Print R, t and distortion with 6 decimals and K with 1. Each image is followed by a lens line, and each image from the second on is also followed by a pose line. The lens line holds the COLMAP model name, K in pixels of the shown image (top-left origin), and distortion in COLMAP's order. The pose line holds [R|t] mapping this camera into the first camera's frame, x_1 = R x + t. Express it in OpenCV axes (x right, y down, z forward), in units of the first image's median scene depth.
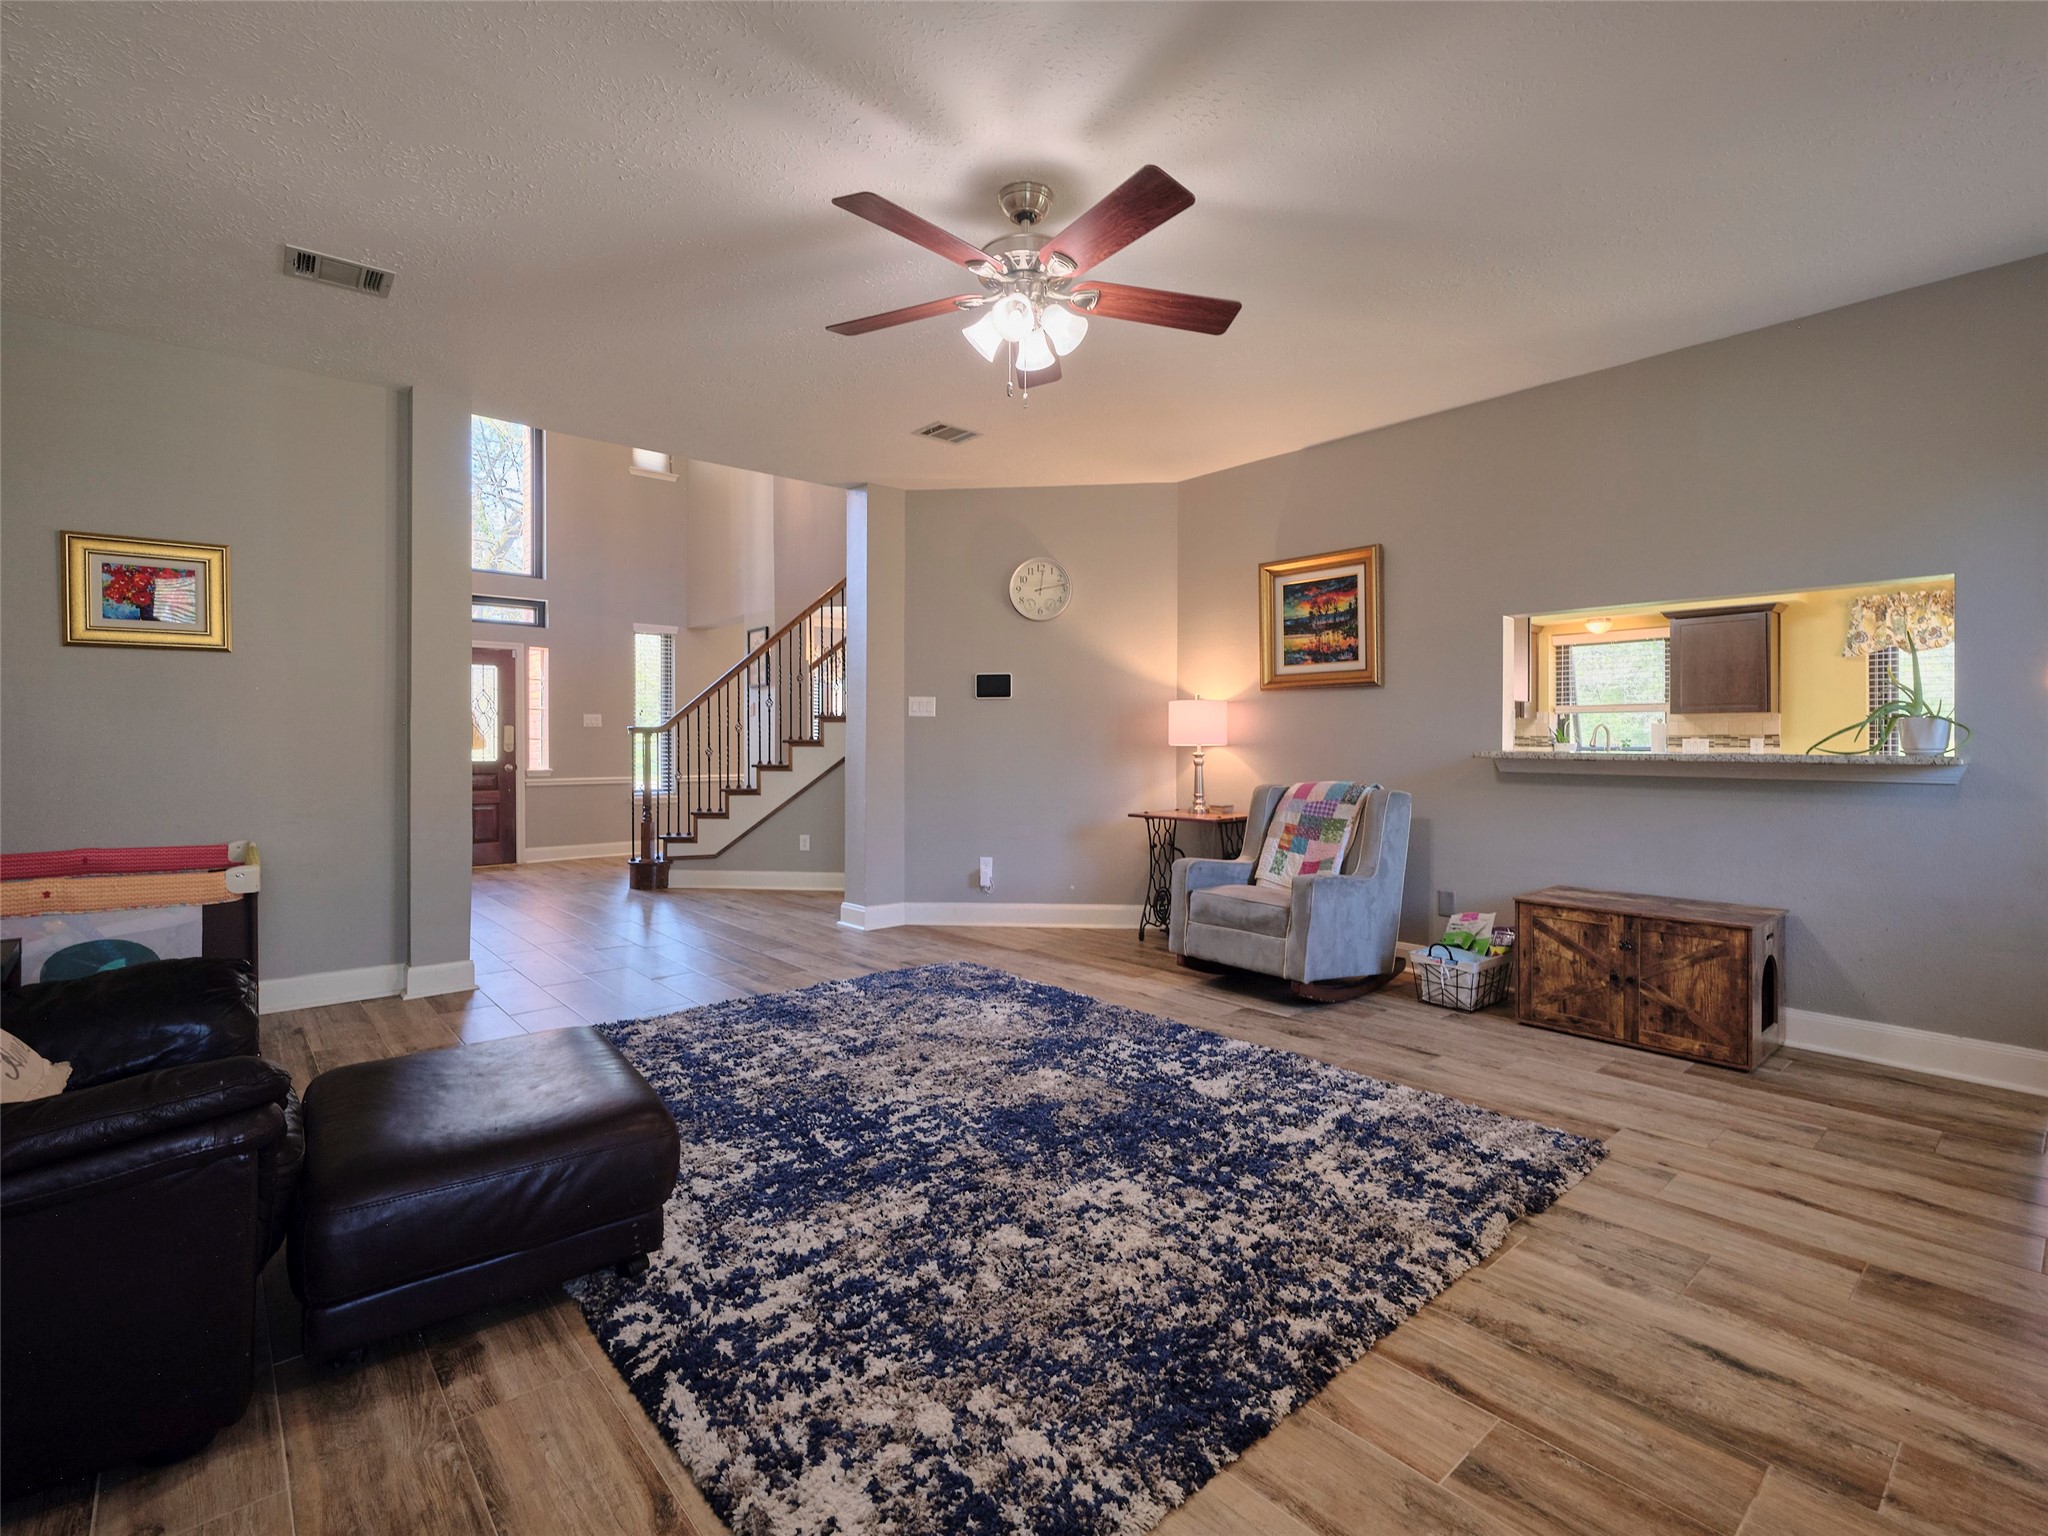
lens RADIAL K [[951.7, 0, 1022.5], [0, 951.7, 752.0], [0, 0, 1]] dist [-0.000929, 0.000094]
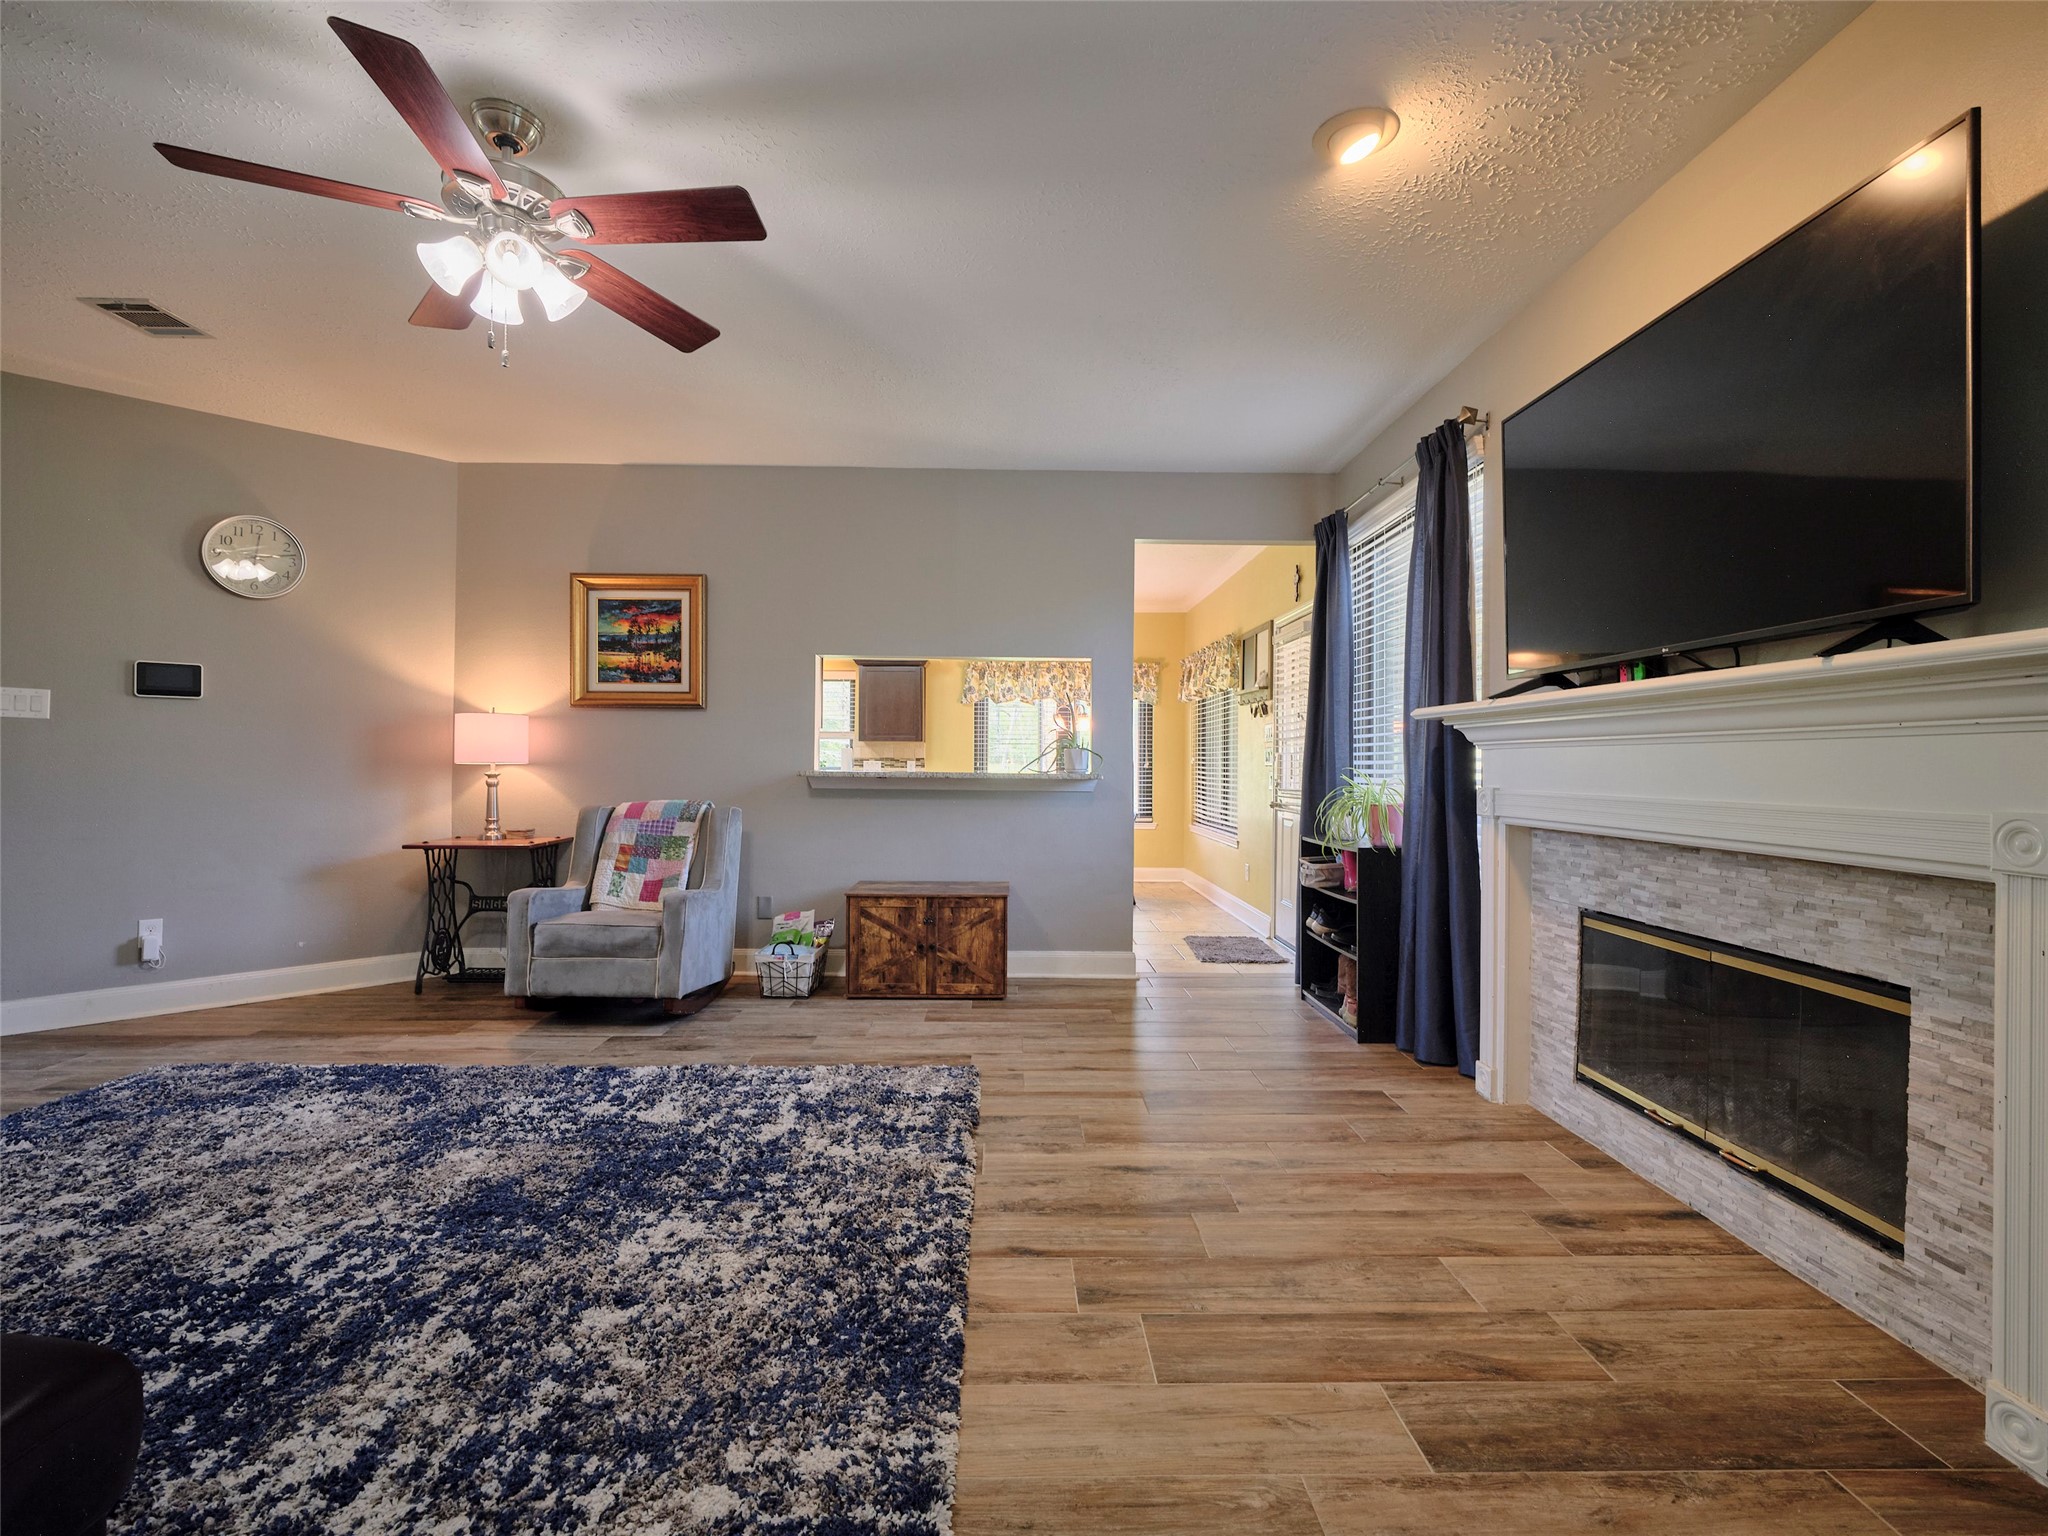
lens RADIAL K [[934.4, 0, 1024.0], [0, 934.4, 768.0], [0, 0, 1]] dist [-0.001900, 0.000263]
pose [[0.641334, 0.002532, 0.767258, -0.324566], [-0.000013, 0.999995, -0.003289, -0.000455], [-0.767262, 0.002099, 0.641331, 0.105677]]
